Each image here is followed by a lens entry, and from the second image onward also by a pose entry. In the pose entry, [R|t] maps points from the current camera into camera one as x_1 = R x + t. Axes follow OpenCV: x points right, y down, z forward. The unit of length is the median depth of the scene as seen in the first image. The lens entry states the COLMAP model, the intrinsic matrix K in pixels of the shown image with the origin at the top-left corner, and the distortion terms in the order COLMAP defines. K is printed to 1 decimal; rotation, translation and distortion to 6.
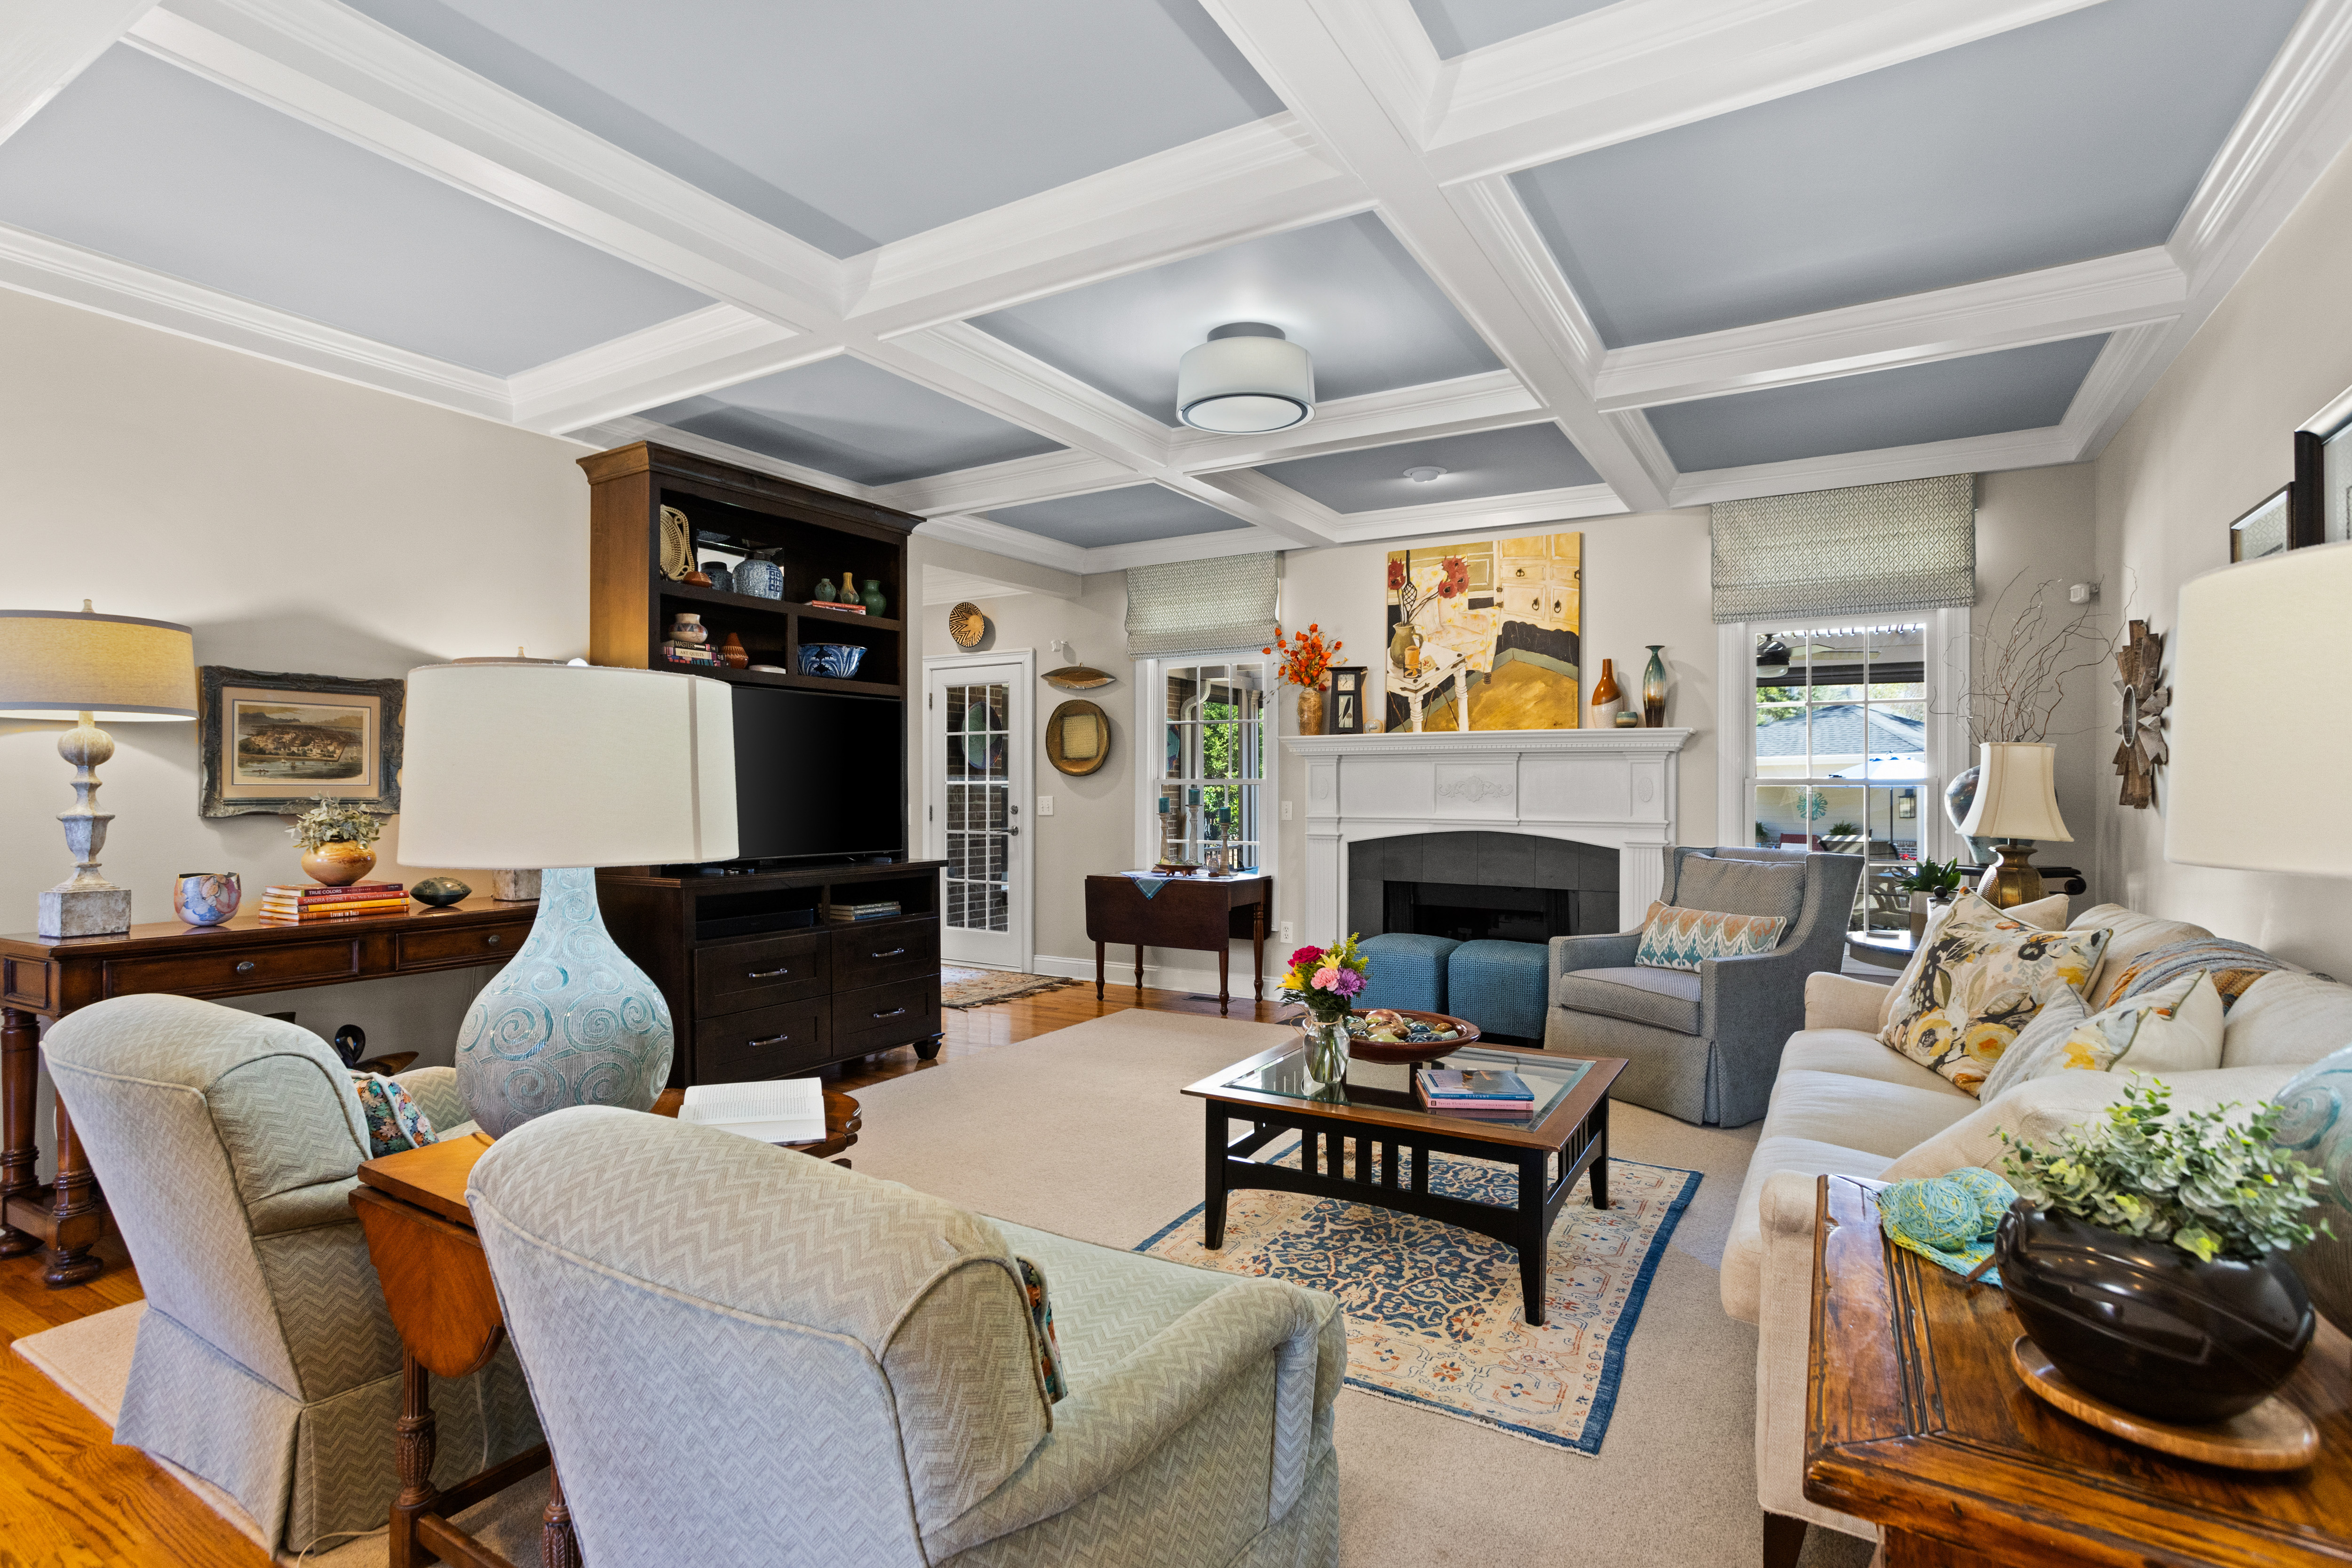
lens RADIAL K [[1139.7, 0, 1156.1], [0, 1139.7, 791.1], [0, 0, 1]] dist [-0.034964, 0.021645]
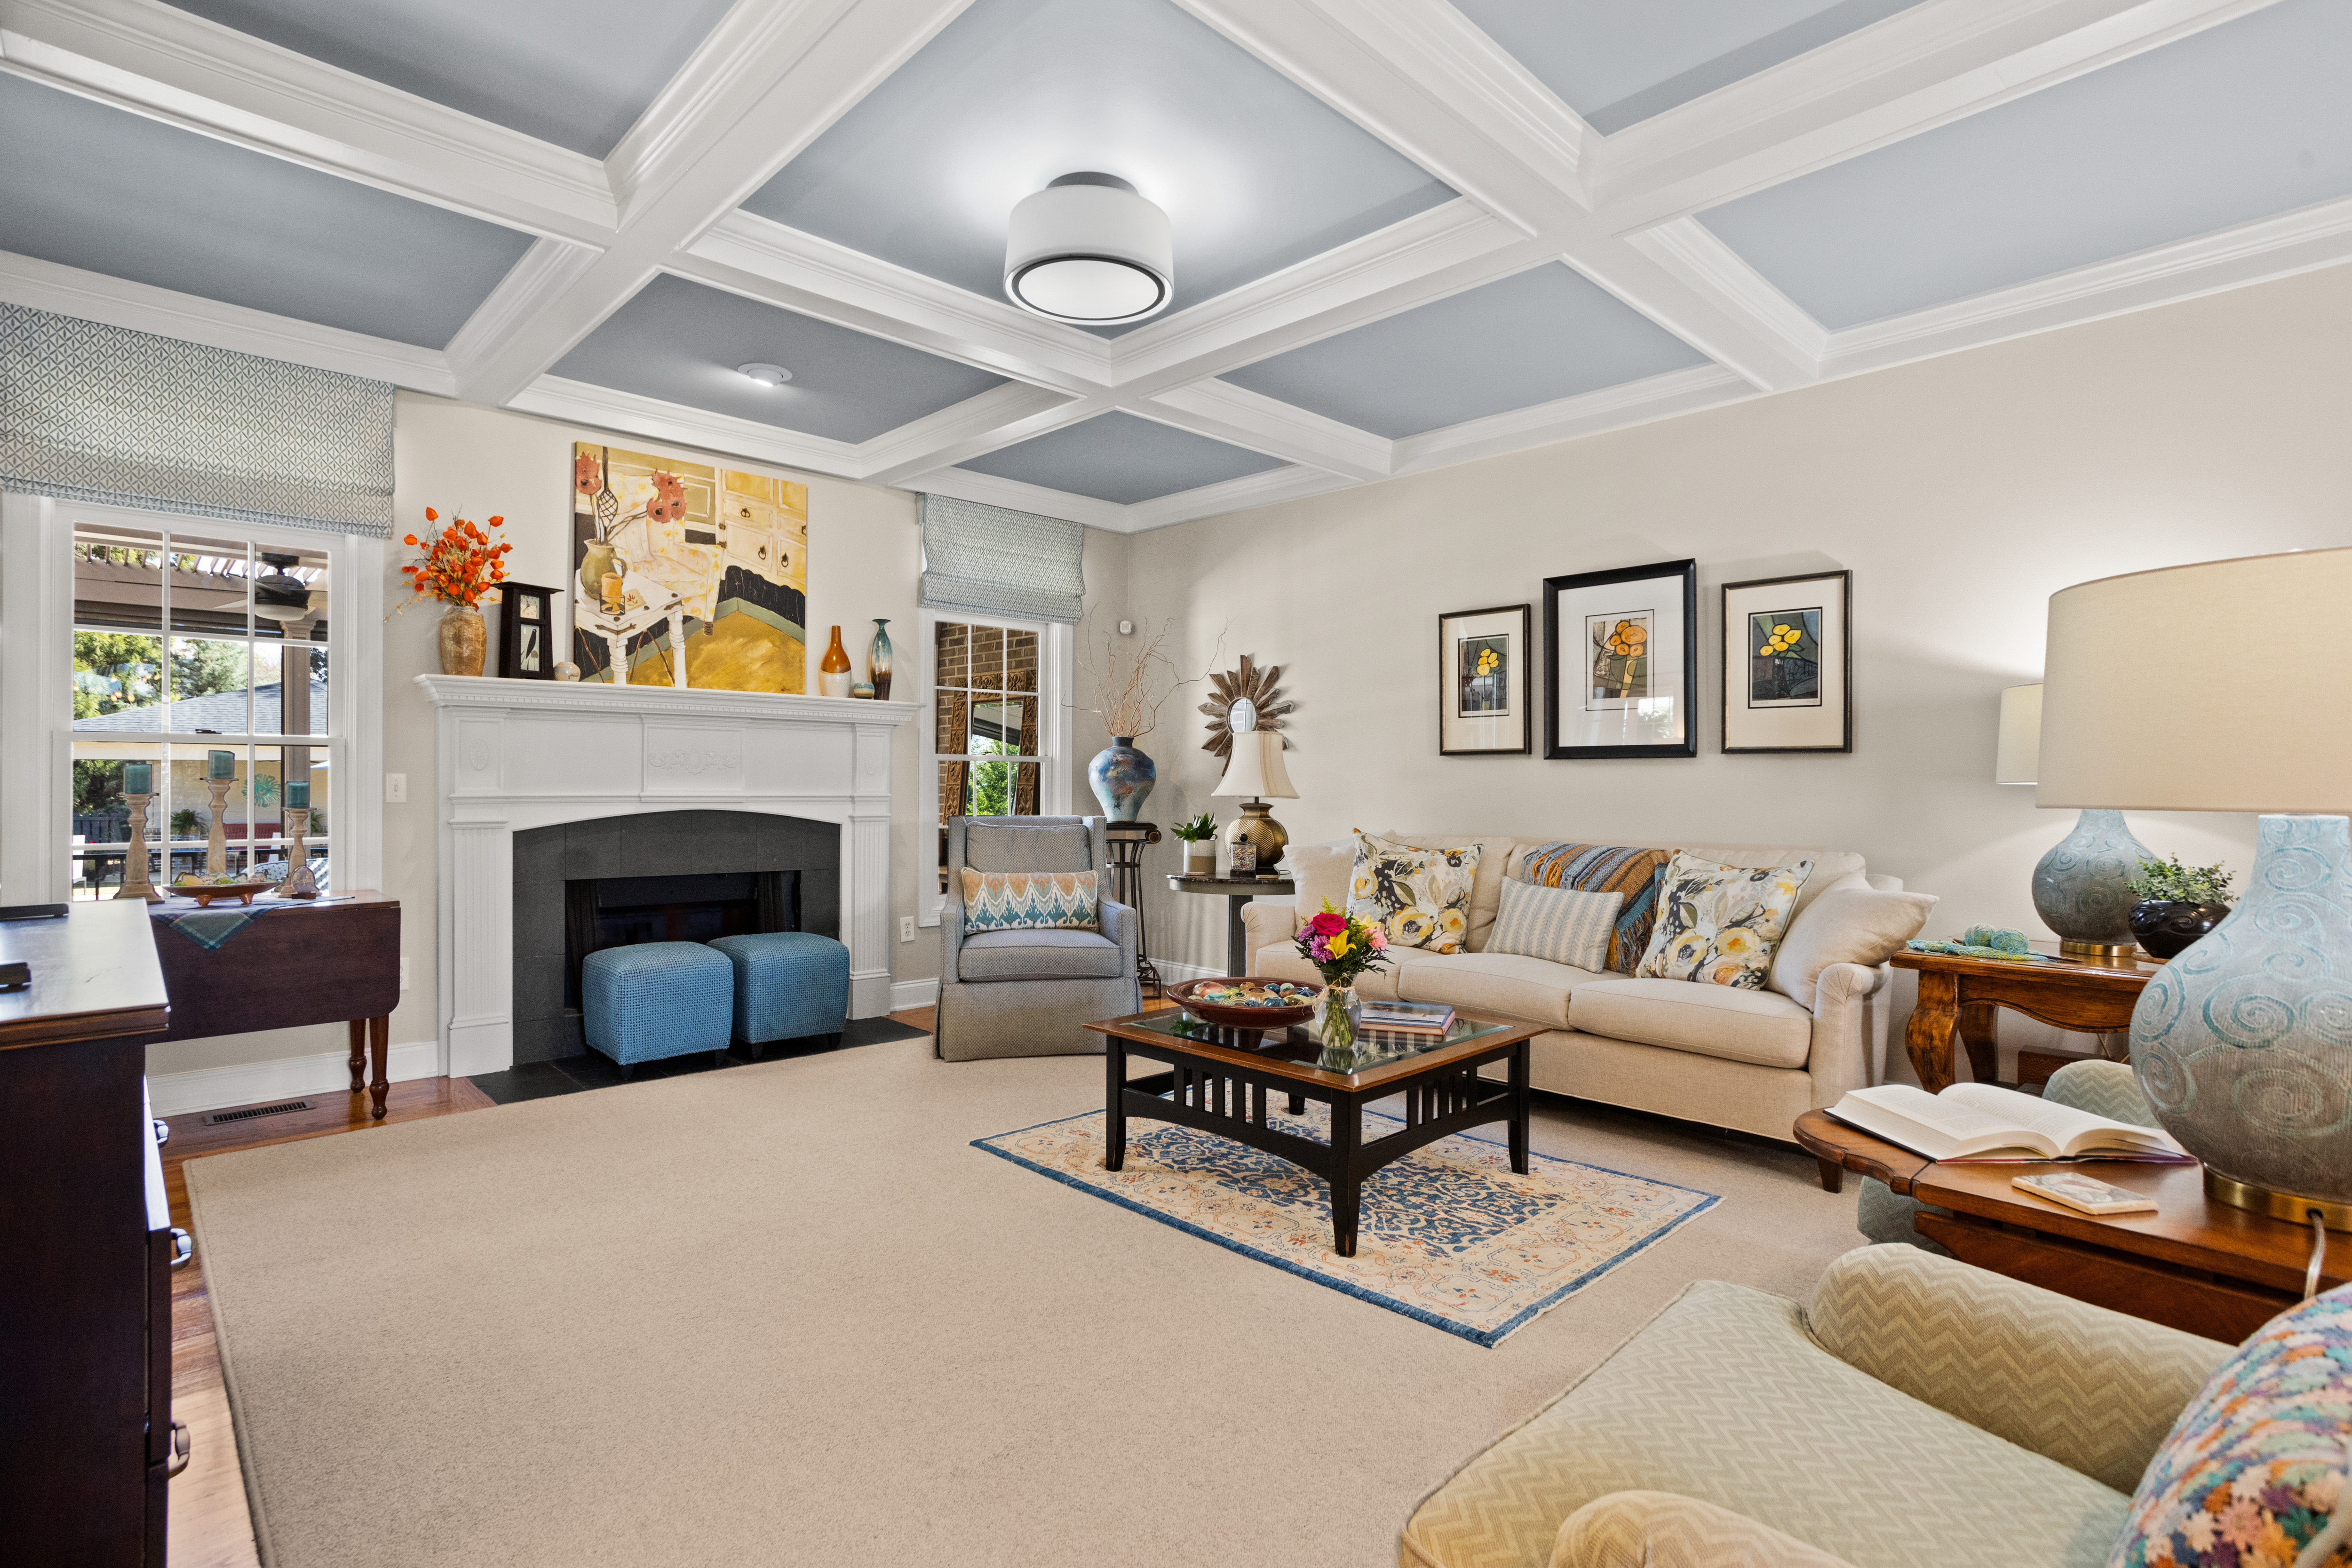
lens RADIAL K [[1139.7, 0, 1182.4], [0, 1139.7, 771.3], [0, 0, 1]] dist [-0.034964, 0.021645]
pose [[0.263840, 0.006130, 0.964547, -0.427432], [-0.005037, 0.999975, -0.004977, 0.009464], [-0.964553, -0.003545, 0.263864, 0.438407]]
